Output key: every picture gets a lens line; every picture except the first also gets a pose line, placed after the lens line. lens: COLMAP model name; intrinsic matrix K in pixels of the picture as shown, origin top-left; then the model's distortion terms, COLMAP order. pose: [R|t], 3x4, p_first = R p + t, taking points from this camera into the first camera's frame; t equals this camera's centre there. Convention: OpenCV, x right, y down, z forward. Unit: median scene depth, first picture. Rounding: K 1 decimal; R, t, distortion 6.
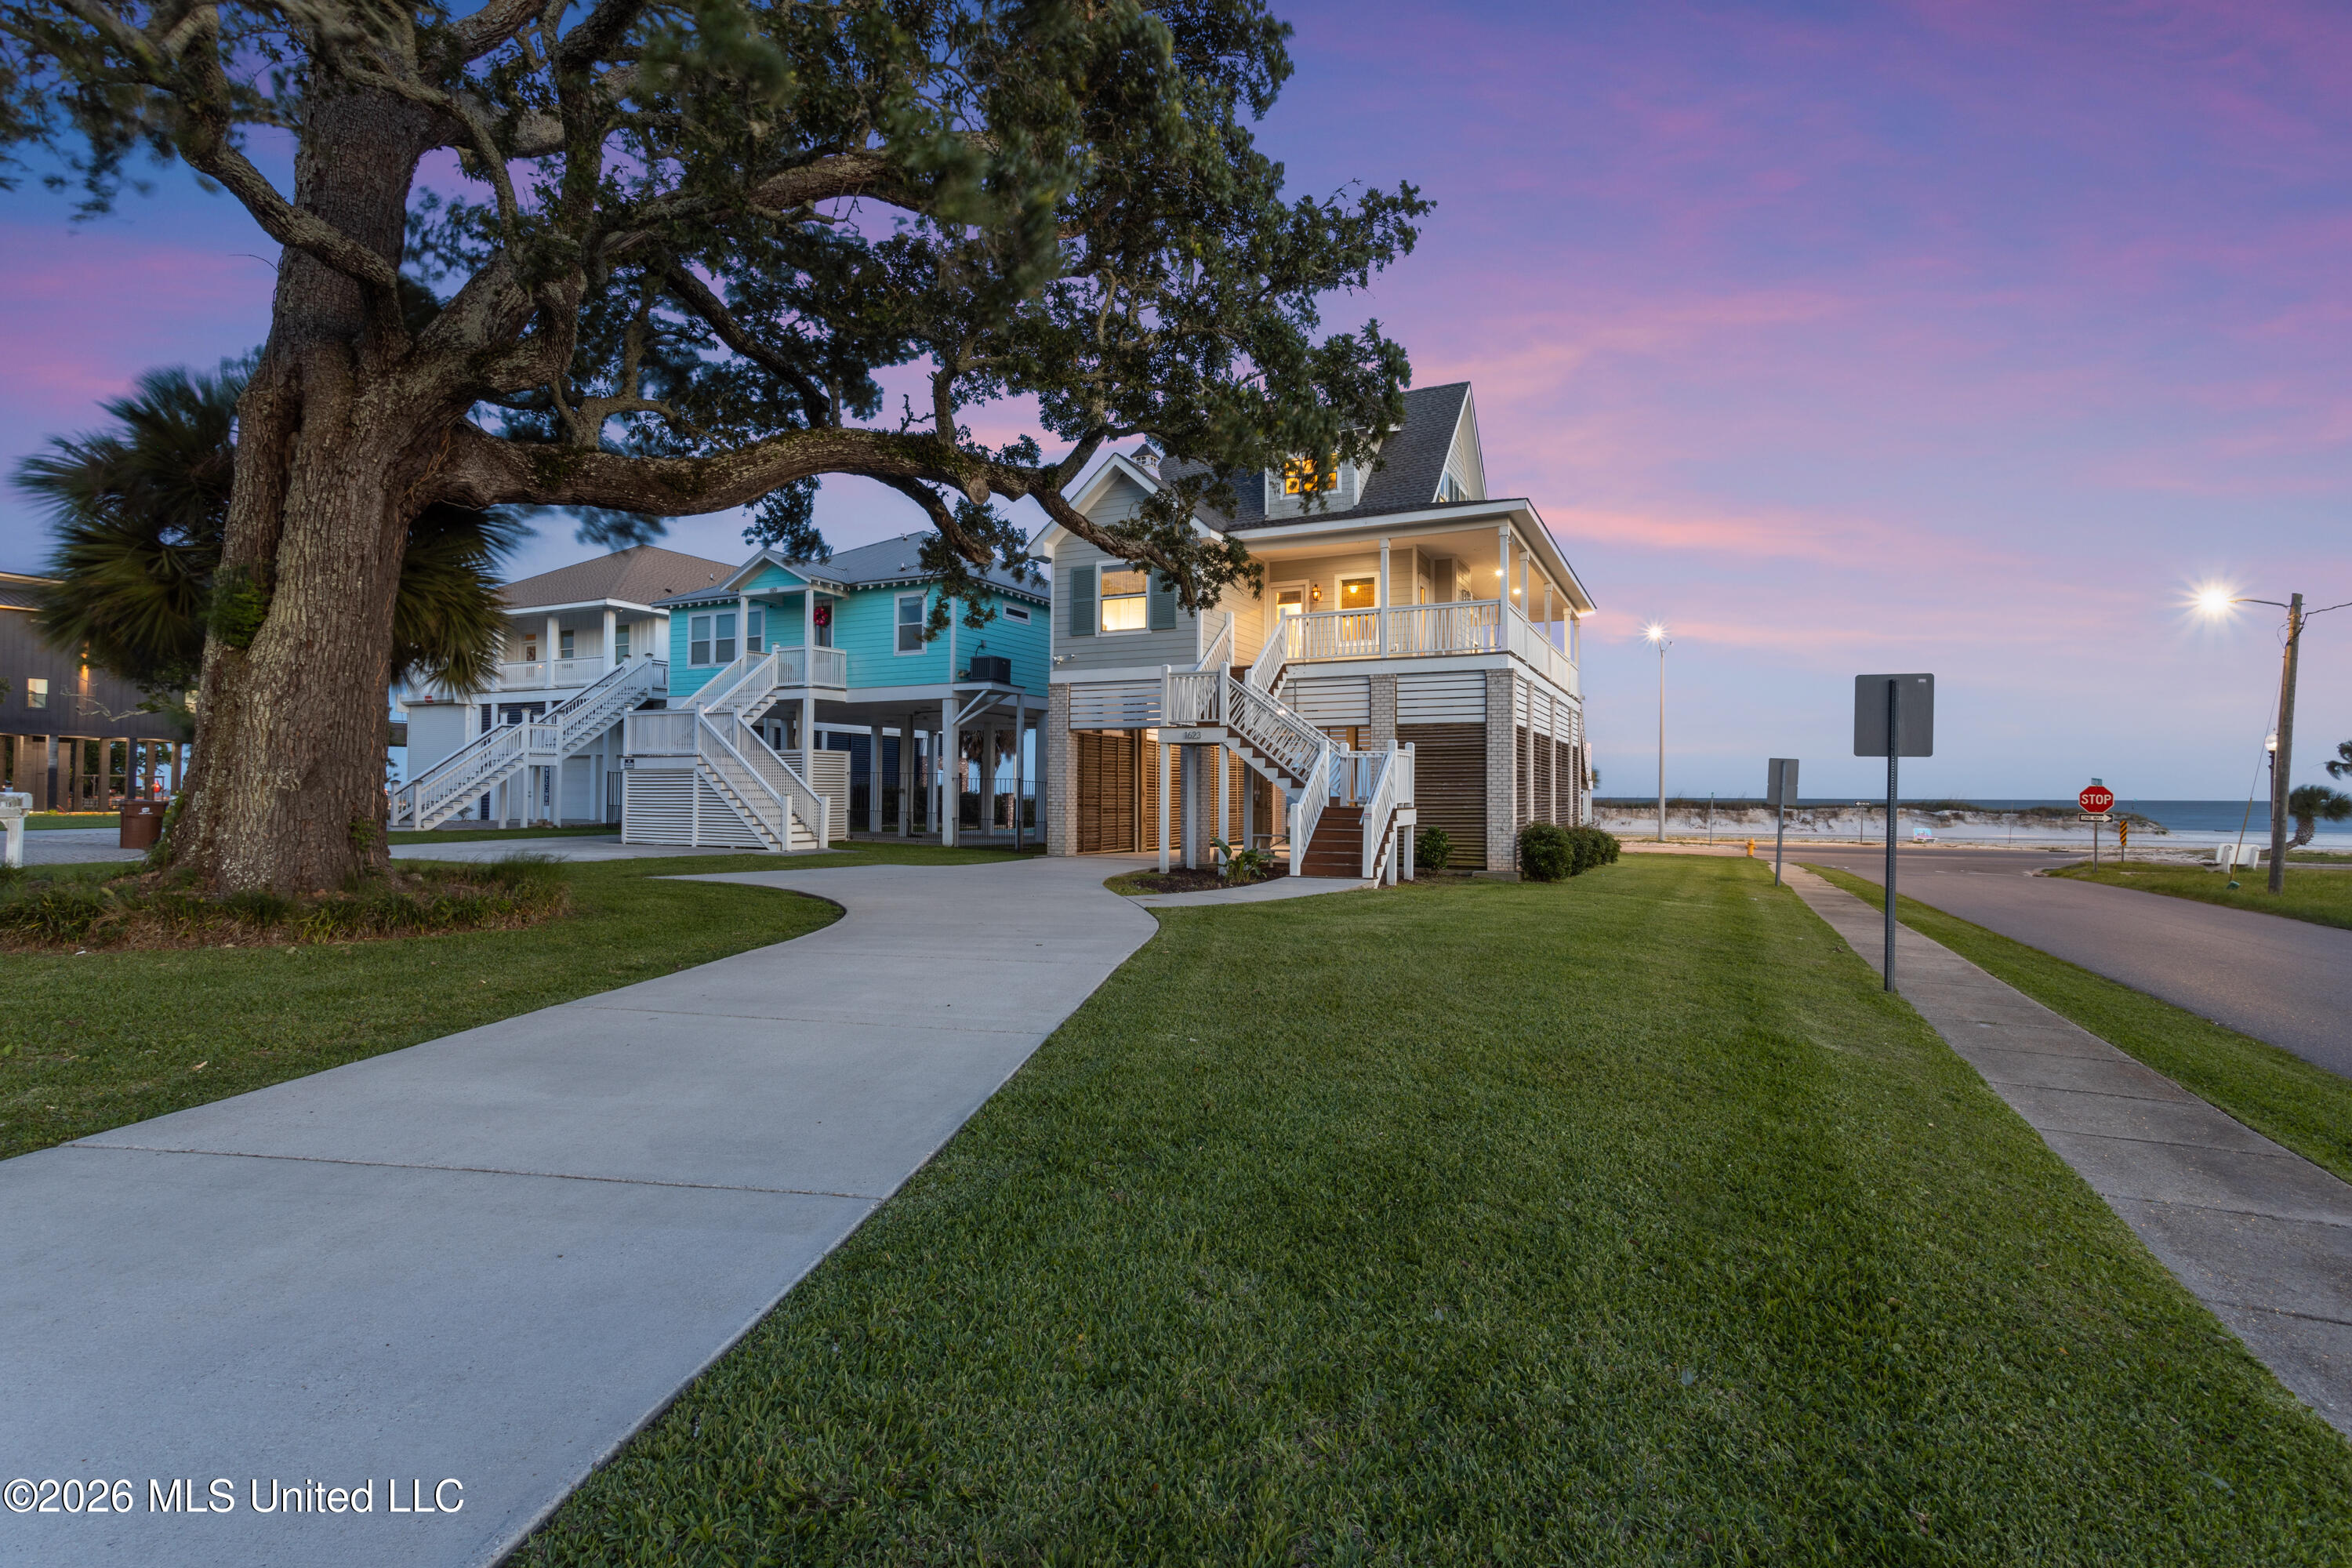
lens RADIAL K [[1106.9, 0, 1181.9], [0, 1106.9, 767.2], [0, 0, 1]] dist [-0.004168, -0.000484]
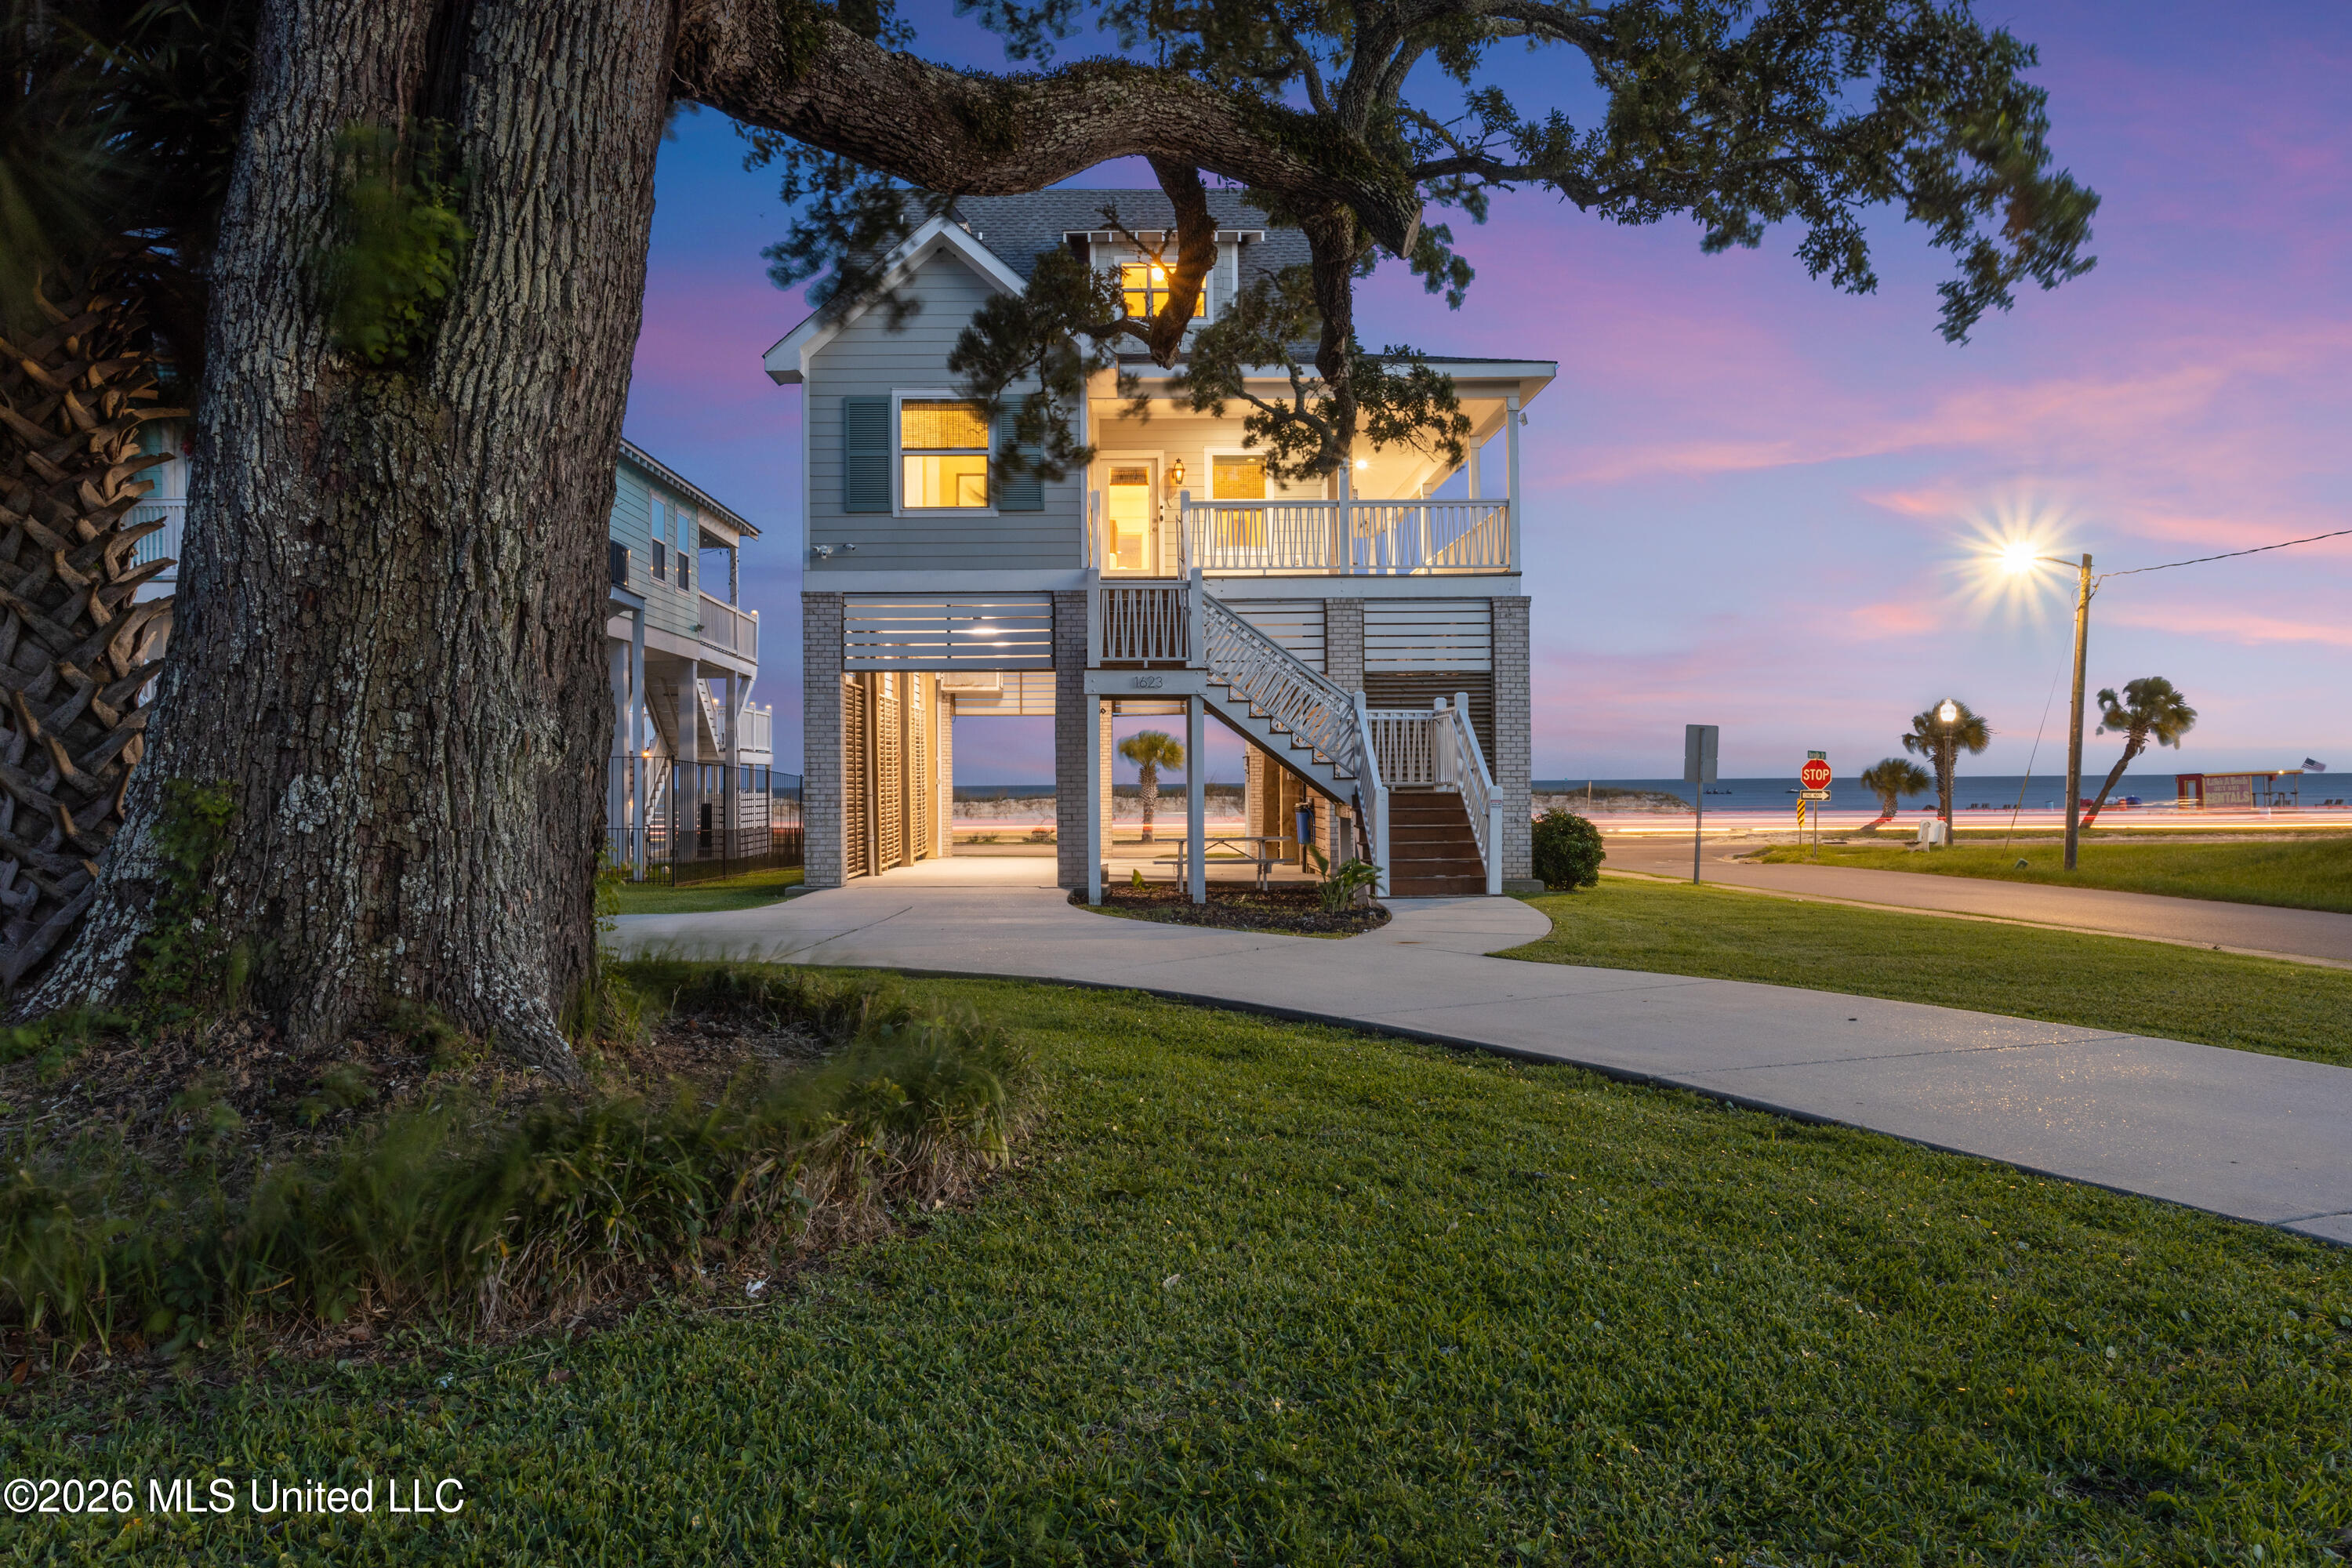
lens RADIAL K [[1584.8, 0, 1175.6], [0, 1584.8, 772.0], [0, 0, 1]] dist [-0.000249, 0.000055]
pose [[0.886796, -0.010375, 0.462044, -0.338196], [0.002471, 0.999840, 0.017709, 0.005131], [-0.462154, -0.014563, 0.886680, 0.170959]]
